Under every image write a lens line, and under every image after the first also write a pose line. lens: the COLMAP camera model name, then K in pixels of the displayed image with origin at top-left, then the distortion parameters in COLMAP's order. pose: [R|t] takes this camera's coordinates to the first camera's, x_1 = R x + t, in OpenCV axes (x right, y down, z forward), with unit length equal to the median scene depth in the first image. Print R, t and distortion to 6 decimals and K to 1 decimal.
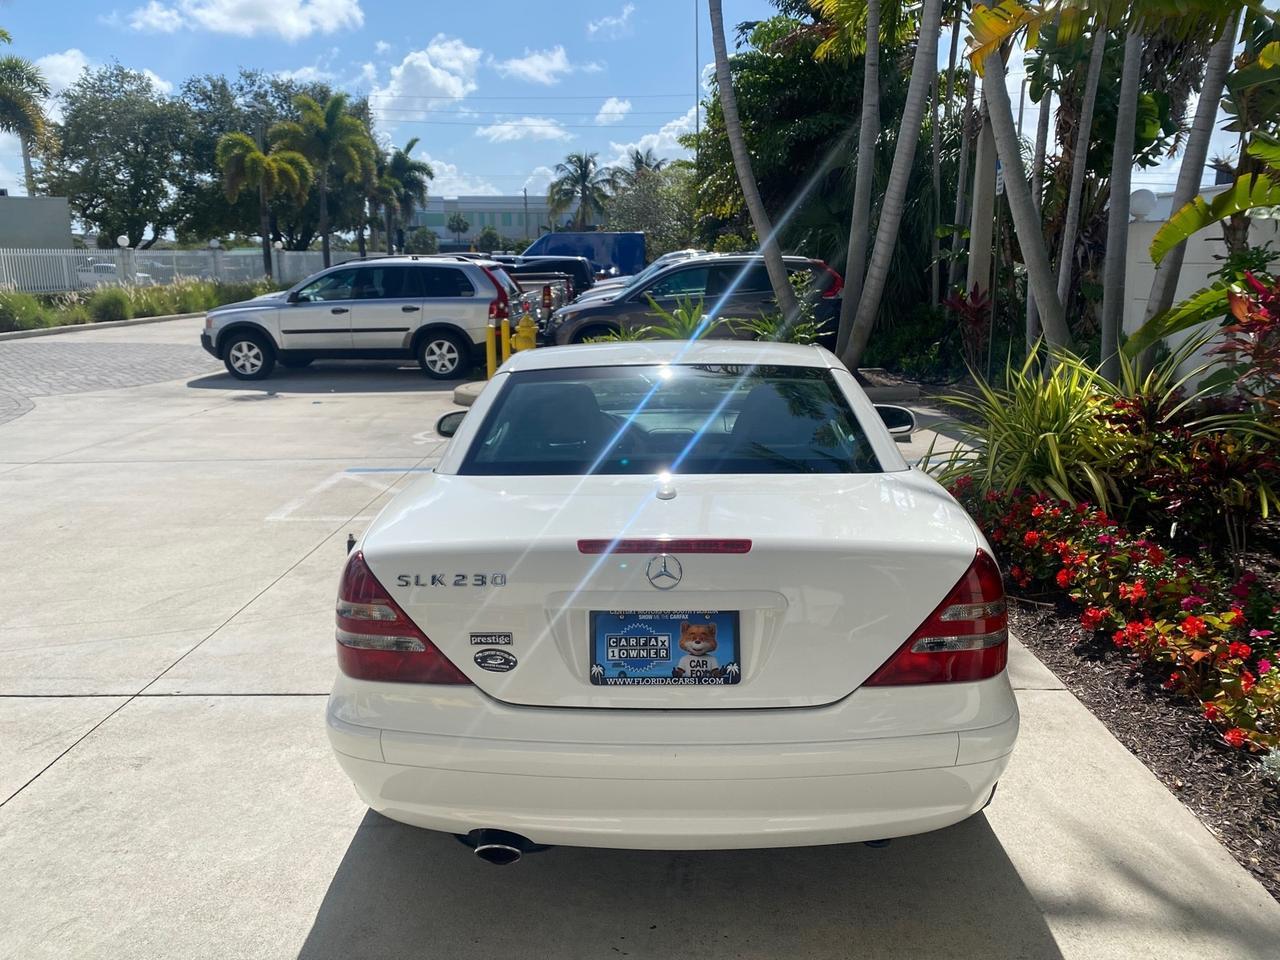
lens RADIAL K [[983.8, 0, 653.7], [0, 983.8, 483.3], [0, 0, 1]] dist [0.028707, -0.032015]
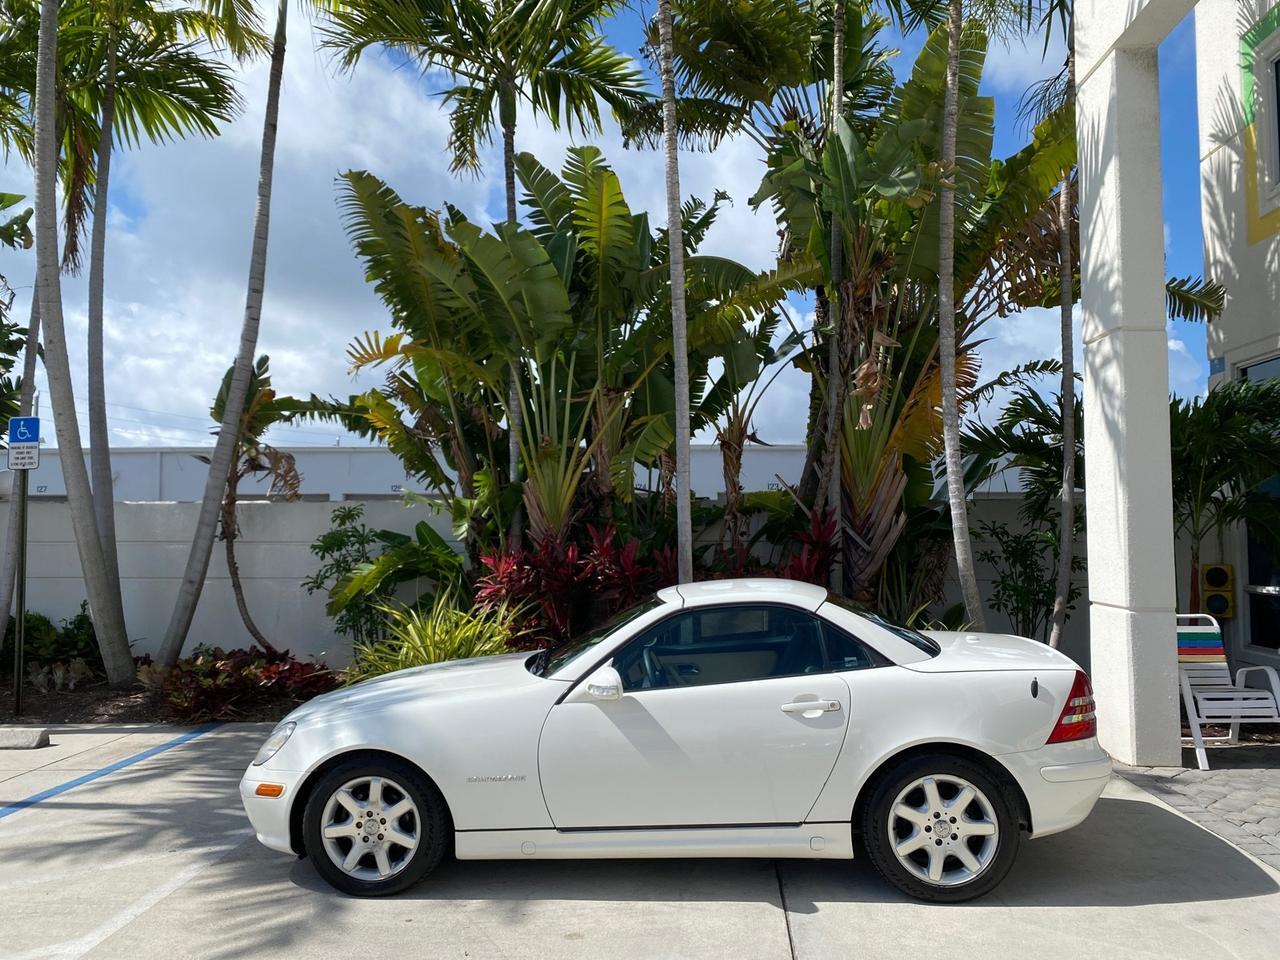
lens RADIAL K [[983.8, 0, 636.0], [0, 983.8, 463.4], [0, 0, 1]] dist [0.028707, -0.032015]
pose [[0.054293, 0.079836, 0.995328, -0.494661], [0.223033, 0.970645, -0.090022, -0.074069], [-0.973298, 0.226878, 0.034893, 0.358794]]
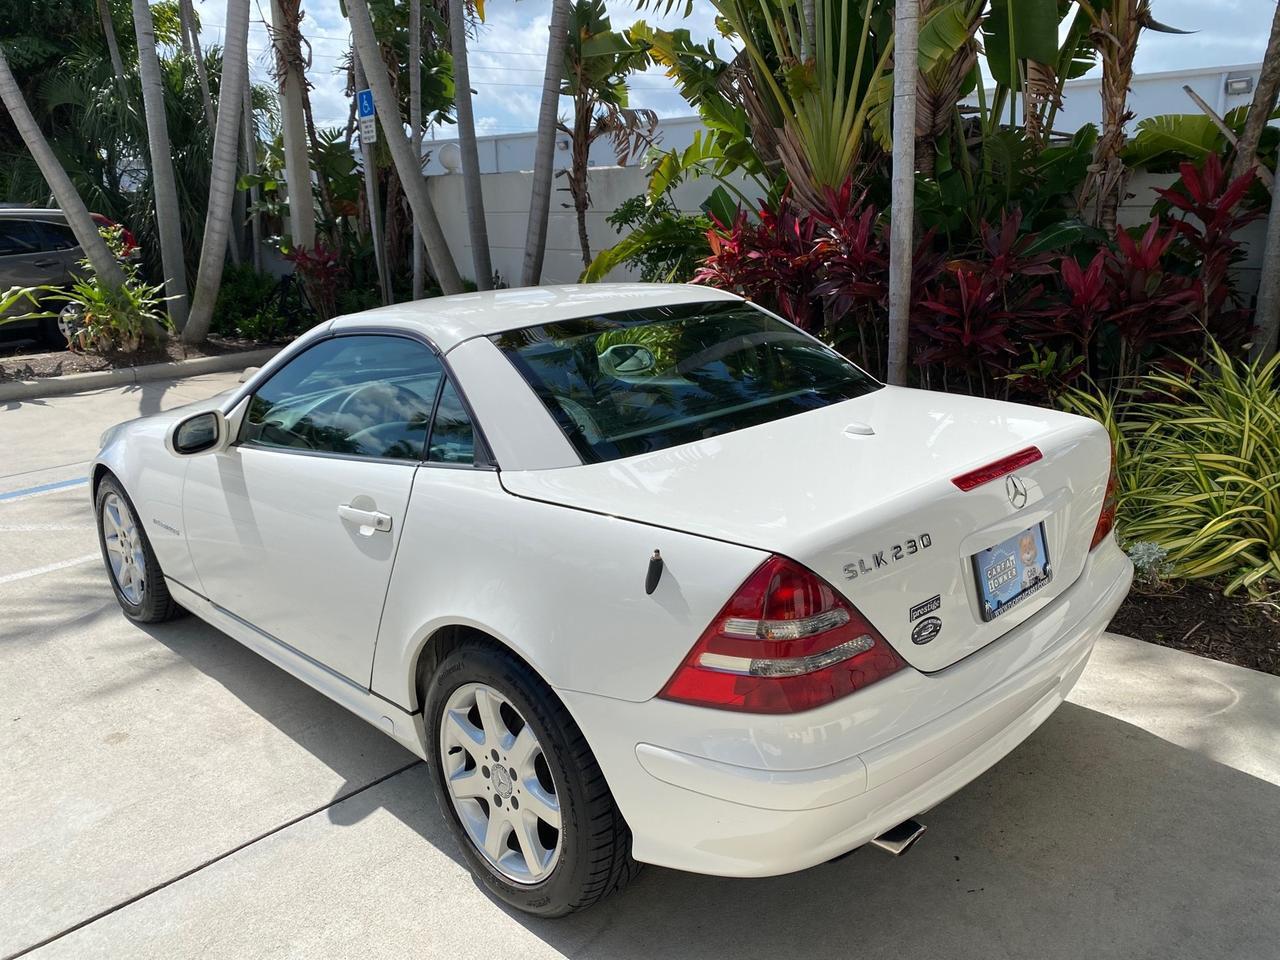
lens RADIAL K [[983.8, 0, 646.5], [0, 983.8, 471.1], [0, 0, 1]] dist [0.028707, -0.032015]
pose [[0.687935, -0.191670, 0.700006, -0.190207], [0.171866, 0.980087, 0.099457, -0.018993], [-0.705130, 0.051887, 0.707178, 0.111092]]
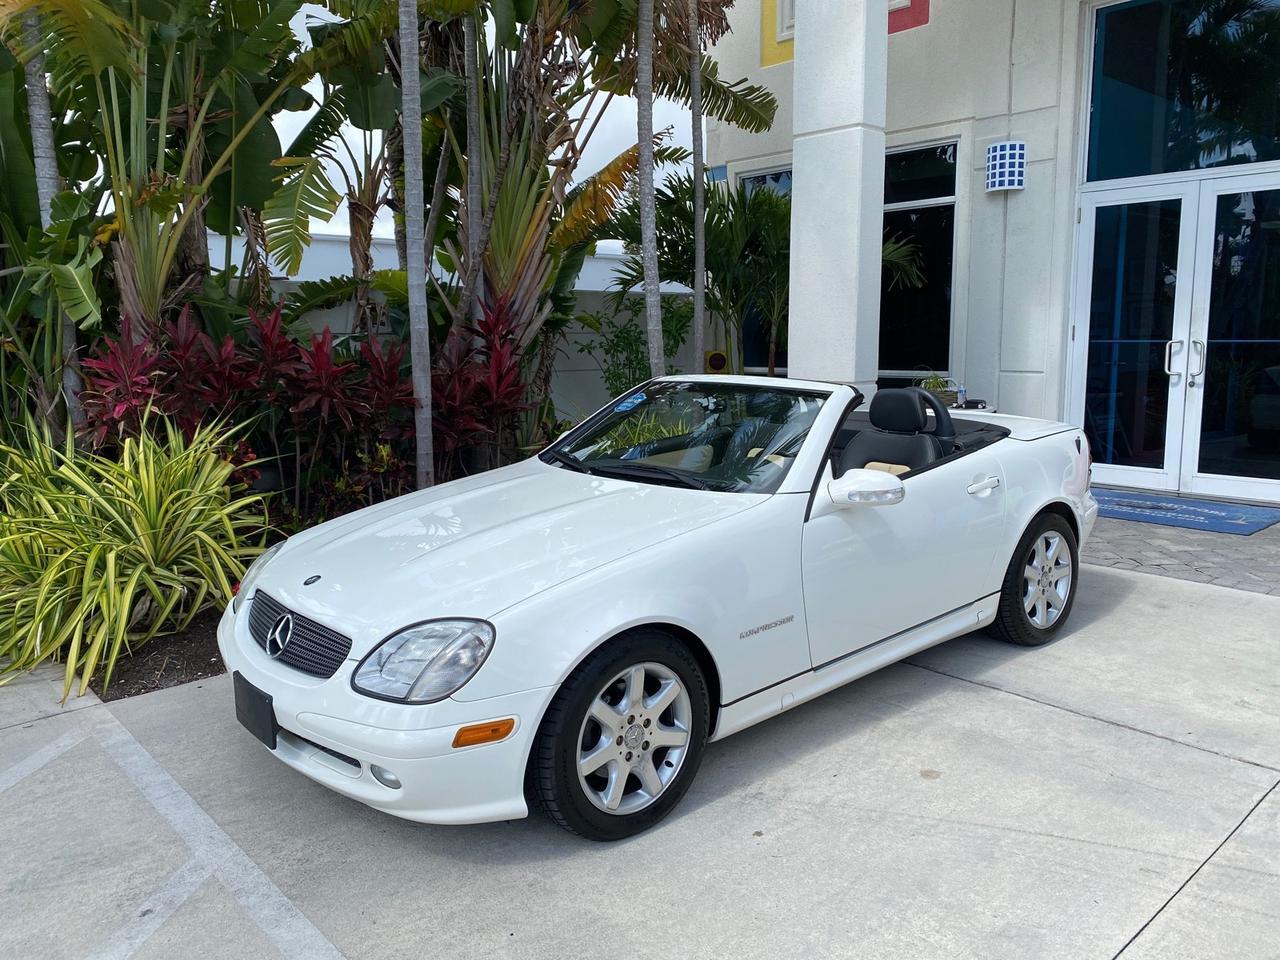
lens RADIAL K [[983.8, 0, 636.7], [0, 983.8, 475.2], [0, 0, 1]] dist [0.028707, -0.032015]
pose [[-0.677014, -0.086021, 0.730925, -0.267647], [0.181109, 0.943133, 0.278747, -0.134778], [-0.713338, 0.321093, -0.622935, 0.668805]]
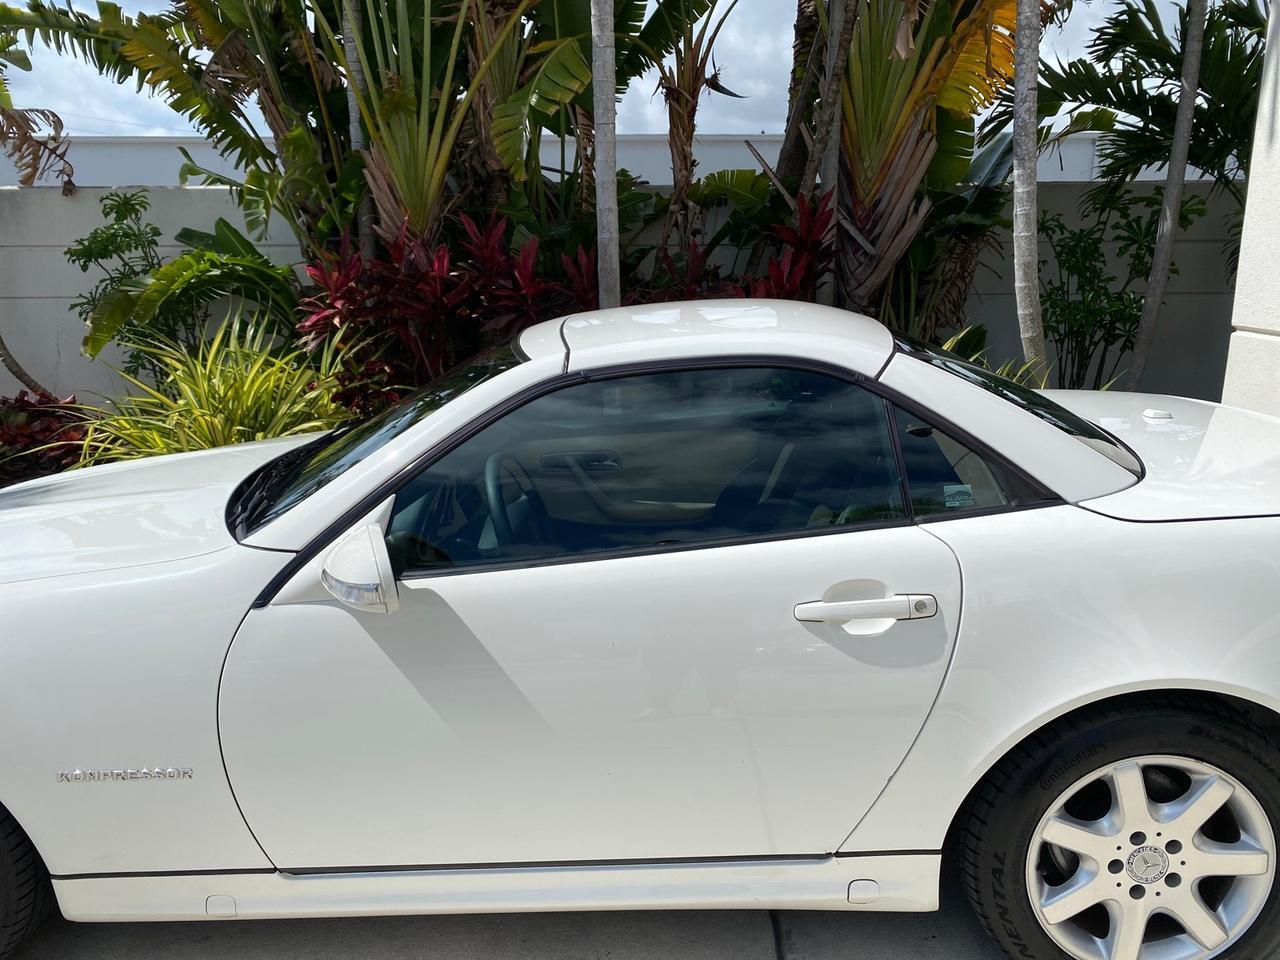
lens RADIAL K [[983.8, 0, 637.9], [0, 983.8, 471.2], [0, 0, 1]] dist [0.028707, -0.032015]
pose [[-0.001469, -0.211787, 0.977315, -0.235373], [0.228559, 0.951375, 0.206509, -0.063393], [-0.973529, 0.223677, 0.047008, 0.350237]]
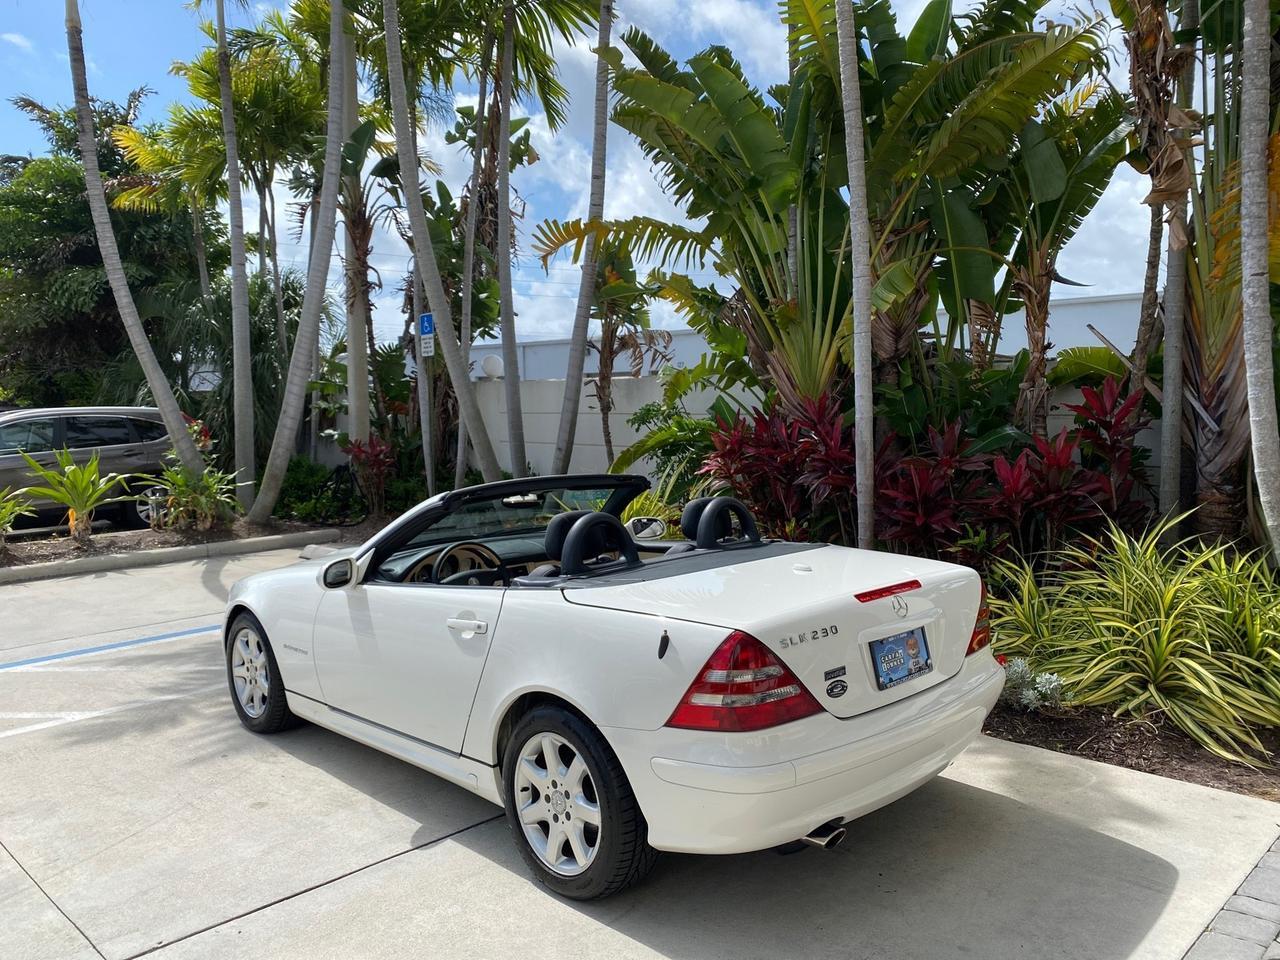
lens RADIAL K [[983.8, 0, 644.1], [0, 983.8, 473.1], [0, 0, 1]] dist [0.028707, -0.032015]
pose [[0.700932, -0.049004, 0.711543, -0.272867], [0.161618, 0.982599, -0.091536, -0.007537], [-0.694676, 0.179159, 0.696655, 0.033108]]
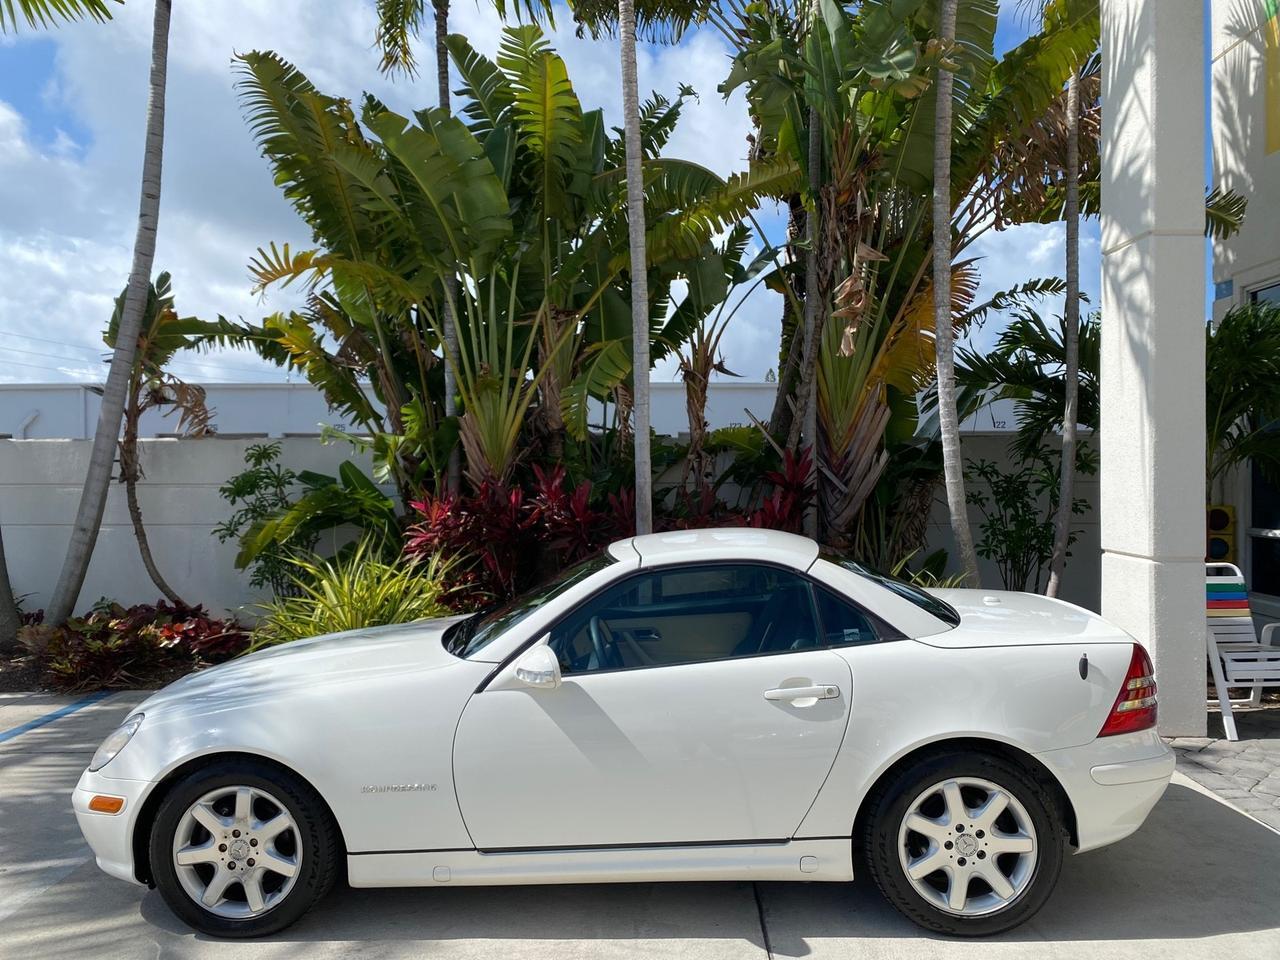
lens RADIAL K [[983.8, 0, 634.6], [0, 983.8, 465.4], [0, 0, 1]] dist [0.028707, -0.032015]
pose [[0.014884, 0.018510, 0.999718, -0.397599], [0.225843, 0.973929, -0.021395, -0.074310], [-0.974050, 0.226098, 0.010315, 0.358306]]
